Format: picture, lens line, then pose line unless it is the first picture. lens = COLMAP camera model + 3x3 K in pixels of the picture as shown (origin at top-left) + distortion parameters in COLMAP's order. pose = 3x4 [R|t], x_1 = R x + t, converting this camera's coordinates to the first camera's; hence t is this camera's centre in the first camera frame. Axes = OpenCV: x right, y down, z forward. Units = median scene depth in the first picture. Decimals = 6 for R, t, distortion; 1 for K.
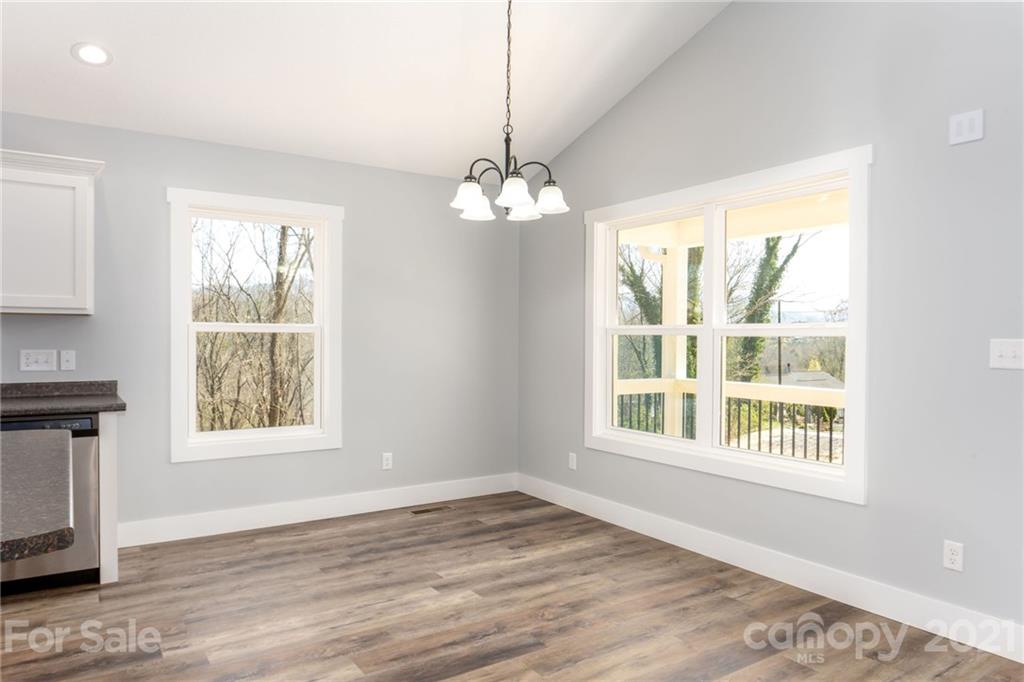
lens RADIAL K [[666.2, 0, 512.0], [0, 666.2, 341.0], [0, 0, 1]] dist [-0.032415, 0.001488]
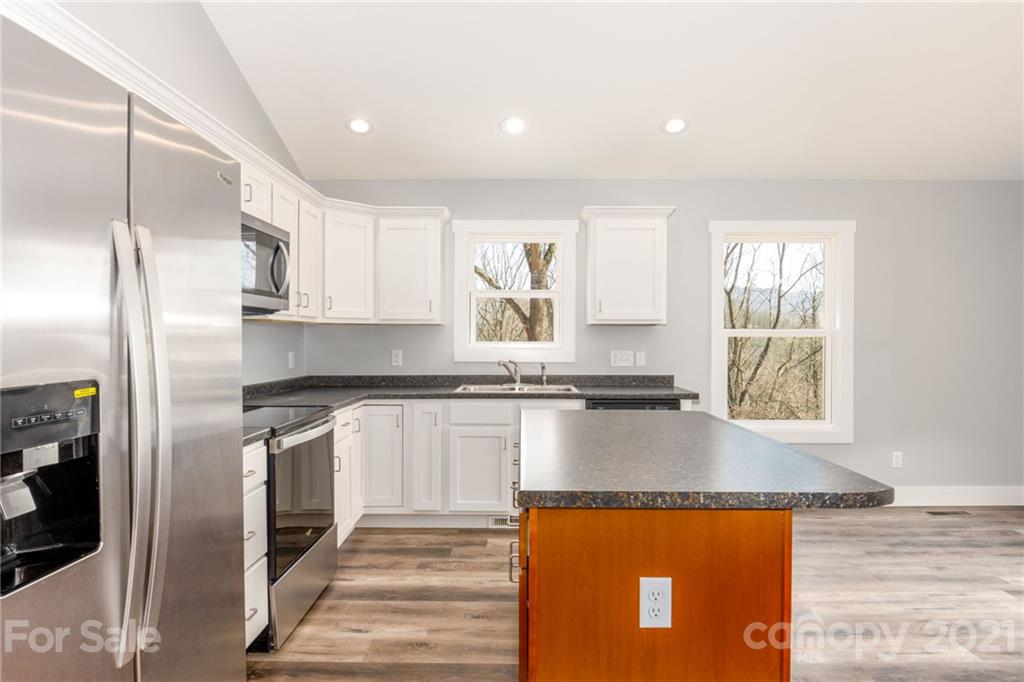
lens RADIAL K [[588.1, 0, 512.0], [0, 588.1, 341.0], [0, 0, 1]] dist [-0.021452, -0.002942]
pose [[0.822699, -0.003064, -0.568469, -0.216570], [-0.001283, 0.999973, -0.007247, 0.002202], [0.568476, 0.006691, 0.822673, -0.124681]]
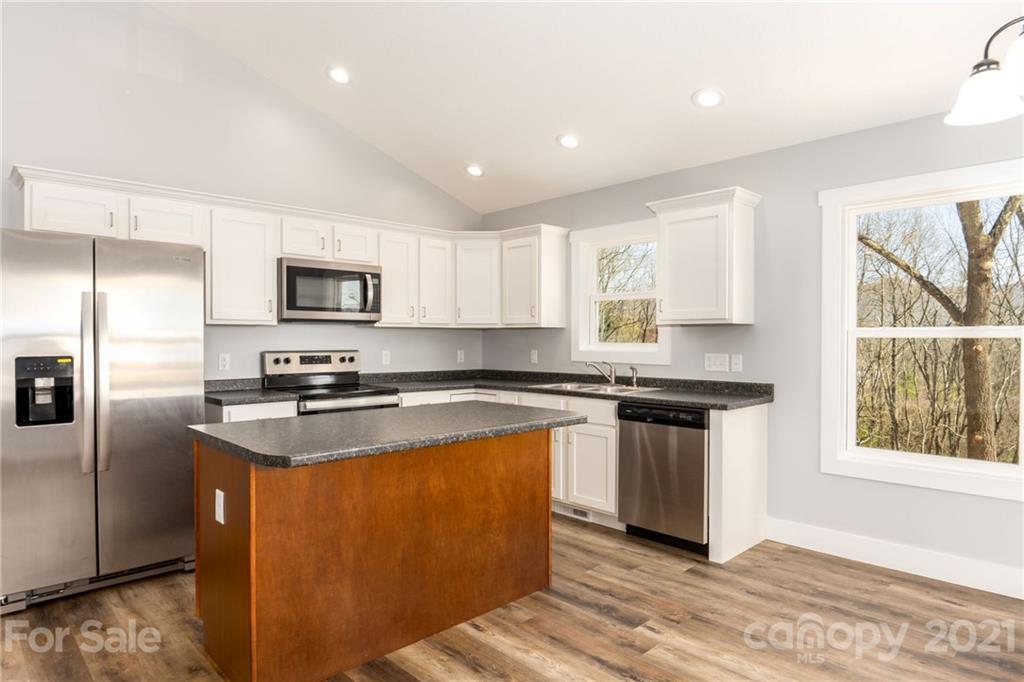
lens RADIAL K [[605.2, 0, 512.0], [0, 605.2, 341.0], [0, 0, 1]] dist [-0.021083, -0.001868]
pose [[0.167556, -0.003404, -0.985857, 0.310227], [-0.008874, 0.999948, -0.004961, -0.001235], [0.985823, 0.009579, 0.167518, 0.432366]]
